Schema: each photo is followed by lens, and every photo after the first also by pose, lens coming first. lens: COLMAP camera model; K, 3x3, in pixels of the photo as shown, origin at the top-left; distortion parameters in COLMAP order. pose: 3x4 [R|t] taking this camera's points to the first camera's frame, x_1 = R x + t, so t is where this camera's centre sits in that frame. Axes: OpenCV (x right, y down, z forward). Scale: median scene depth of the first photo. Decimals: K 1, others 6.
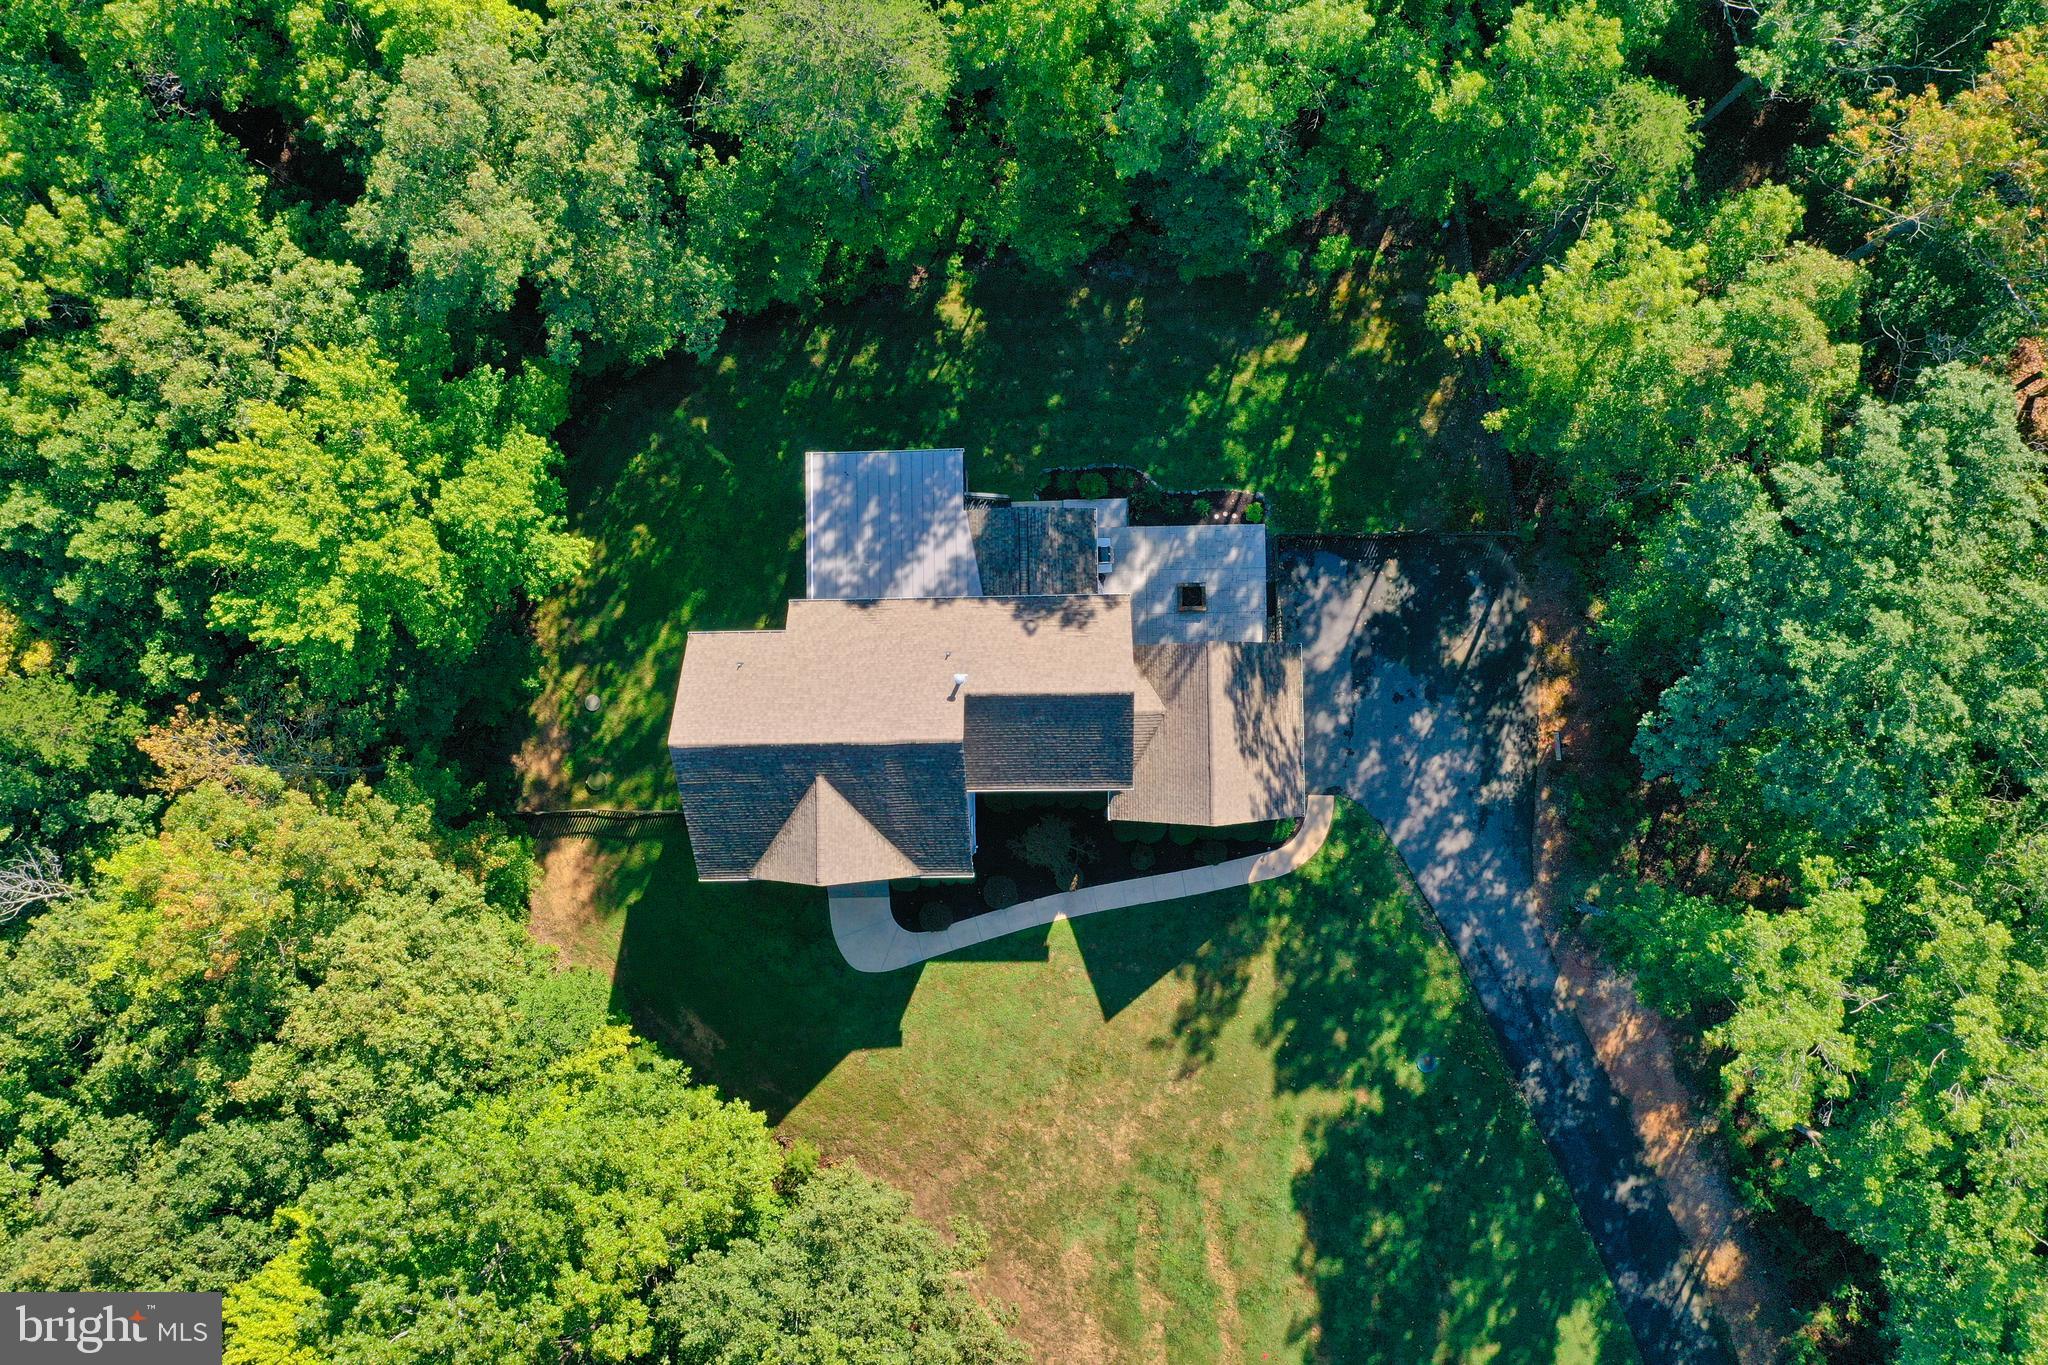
lens RADIAL K [[1689.6, 0, 1015.5], [0, 1689.6, 714.0], [0, 0, 1]] dist [0.007229, 0.012639]
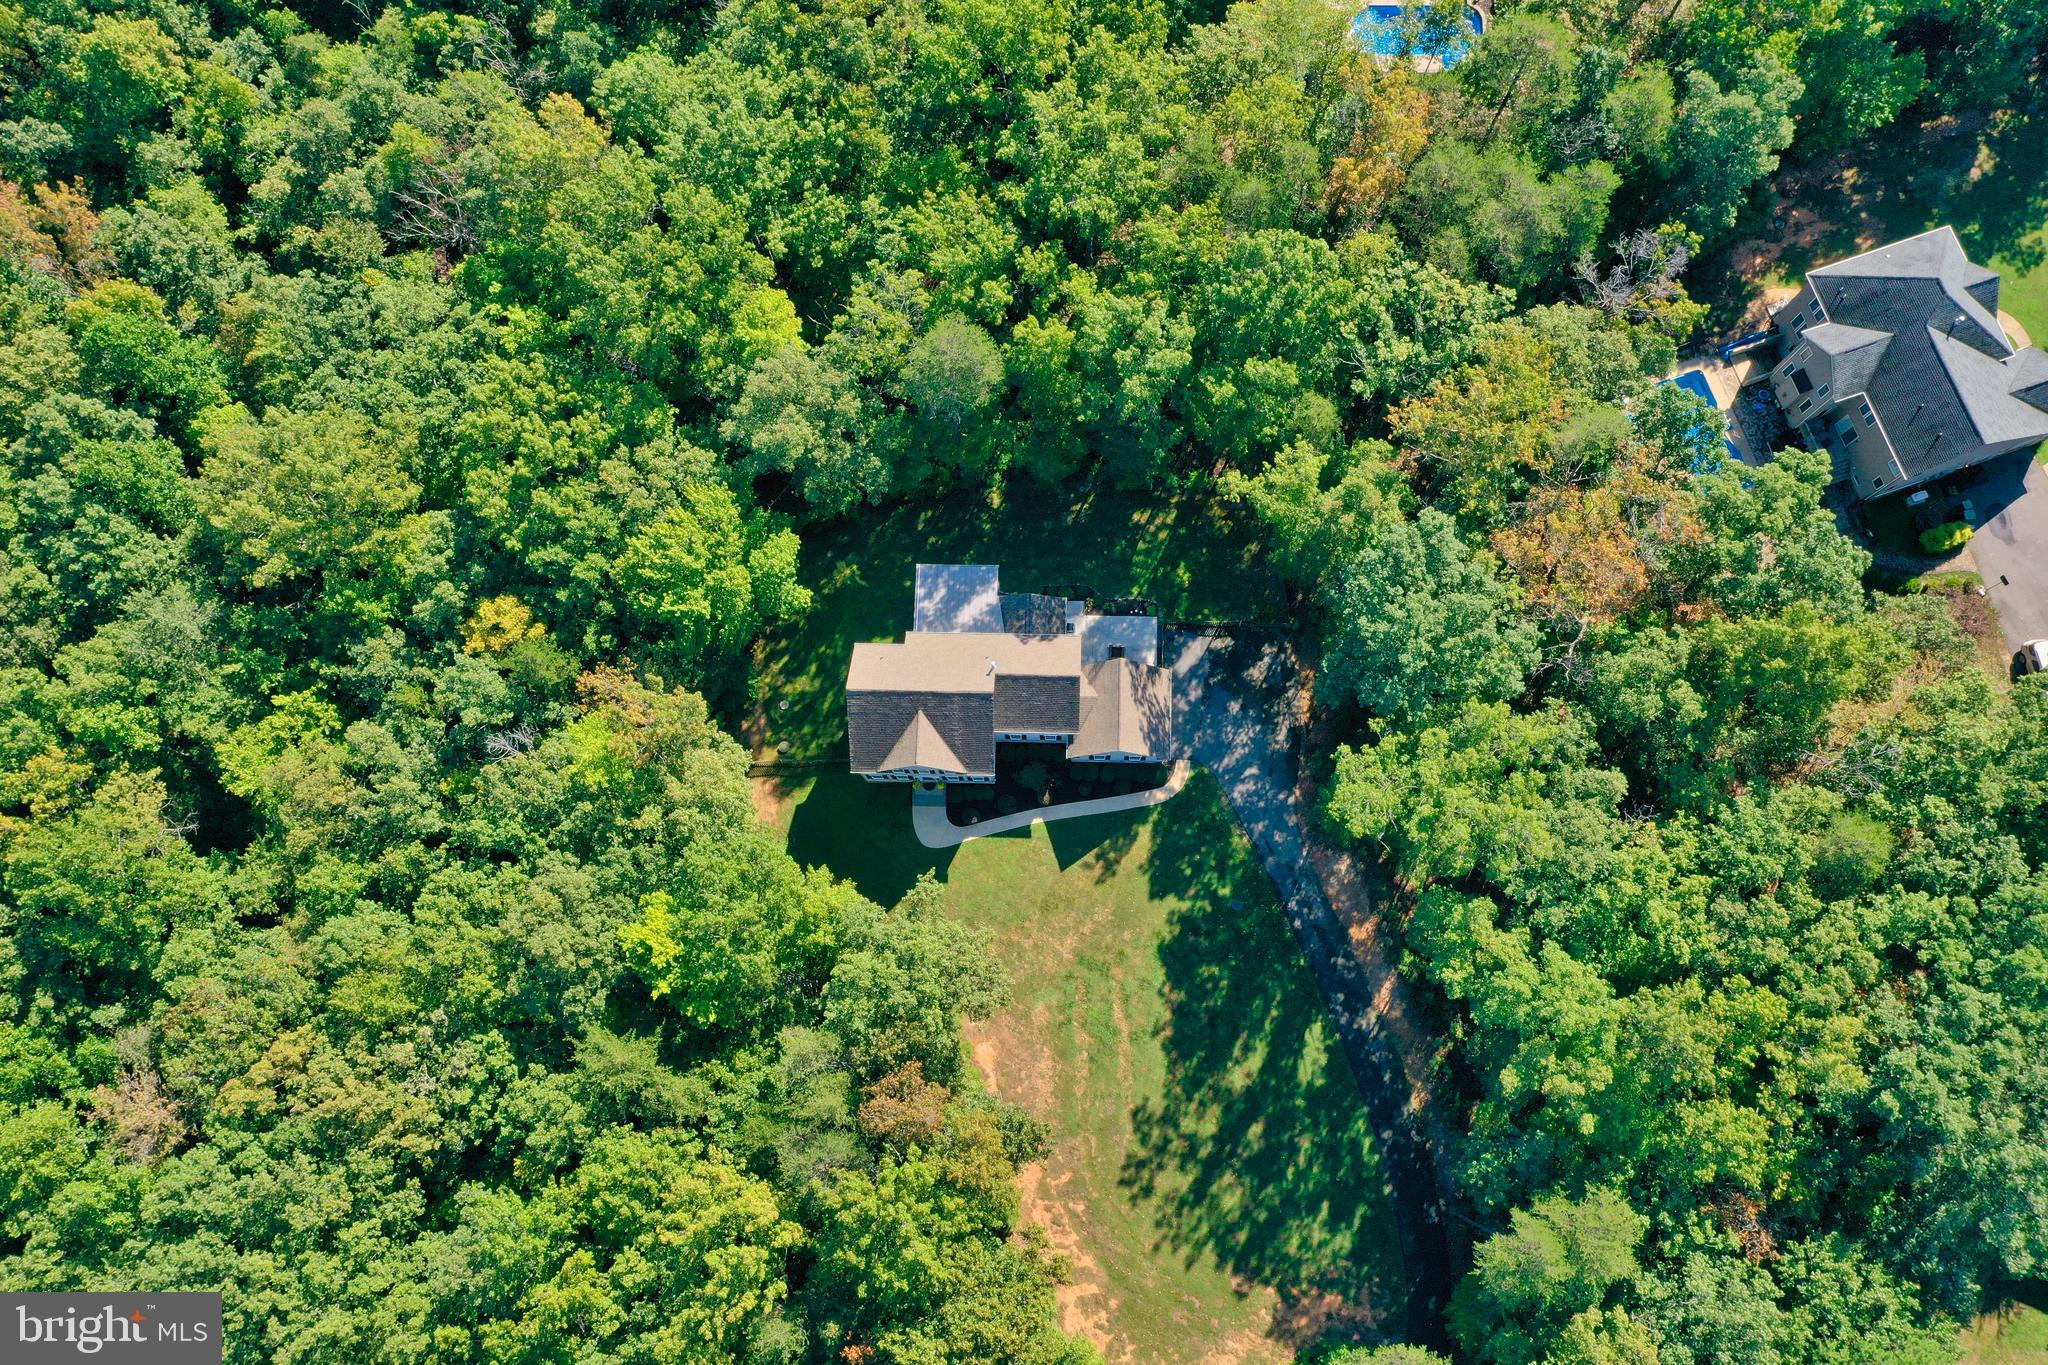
lens RADIAL K [[1623.9, 0, 1013.4], [0, 1623.9, 699.2], [0, 0, 1]] dist [0.024385, -0.020300]
pose [[0.999087, 0.042341, 0.005614, -0.016011], [-0.040427, 0.979862, -0.195542, 0.352266], [-0.013780, 0.195137, 0.980679, -0.781083]]
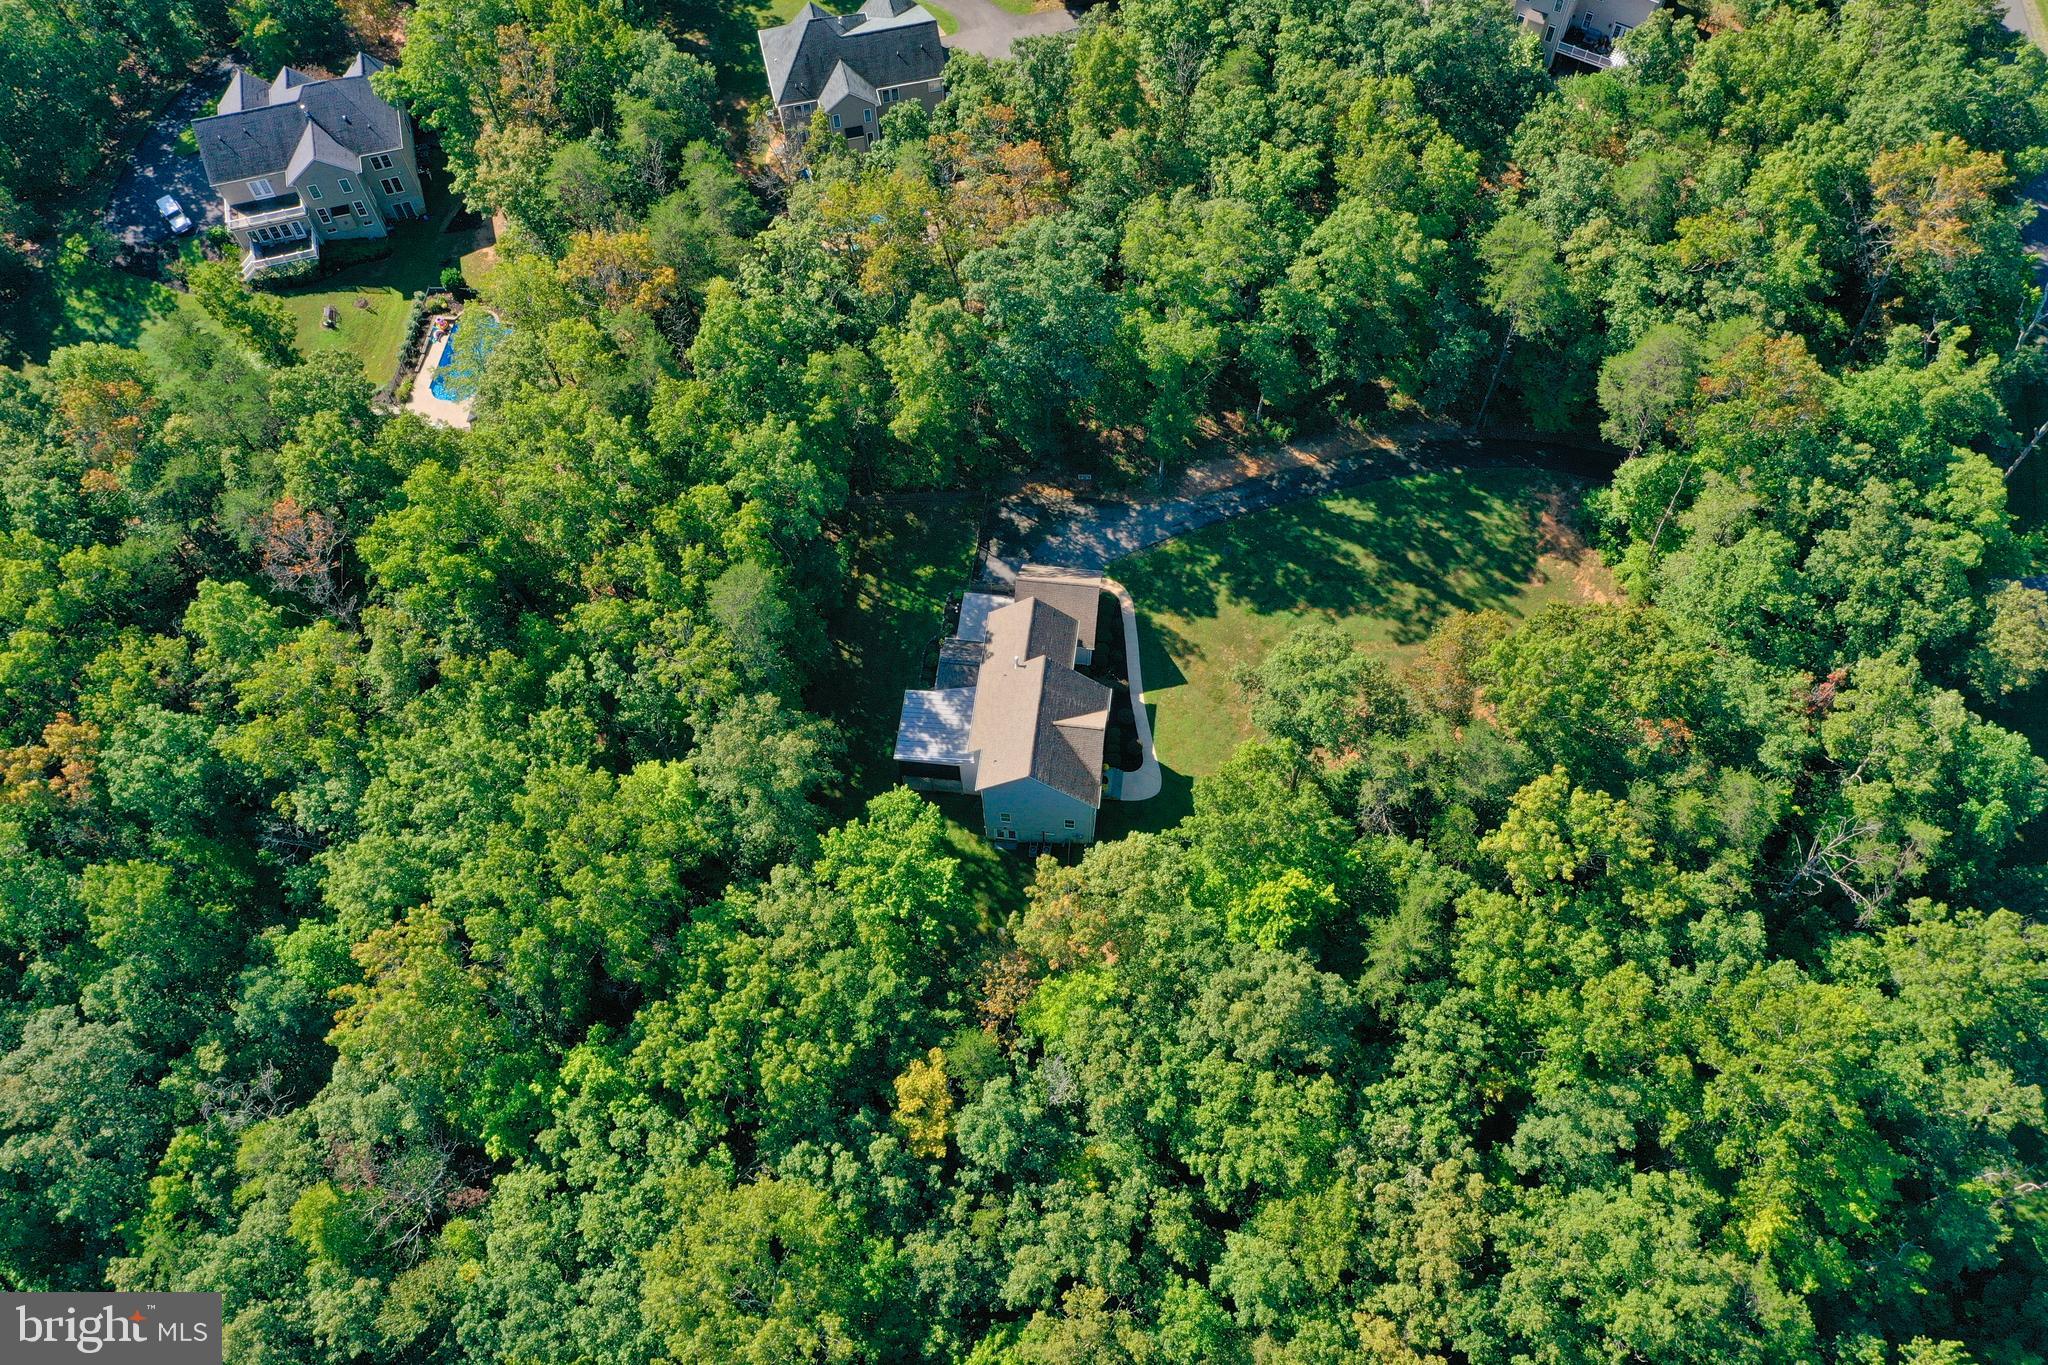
lens RADIAL K [[1623.9, 0, 1022.8], [0, 1623.9, 677.2], [0, 0, 1]] dist [0.024385, -0.020300]
pose [[0.134917, -0.835642, 0.532447, -1.033598], [0.990853, 0.112359, -0.074732, 0.131670], [0.002624, 0.537660, 0.843158, -0.667868]]
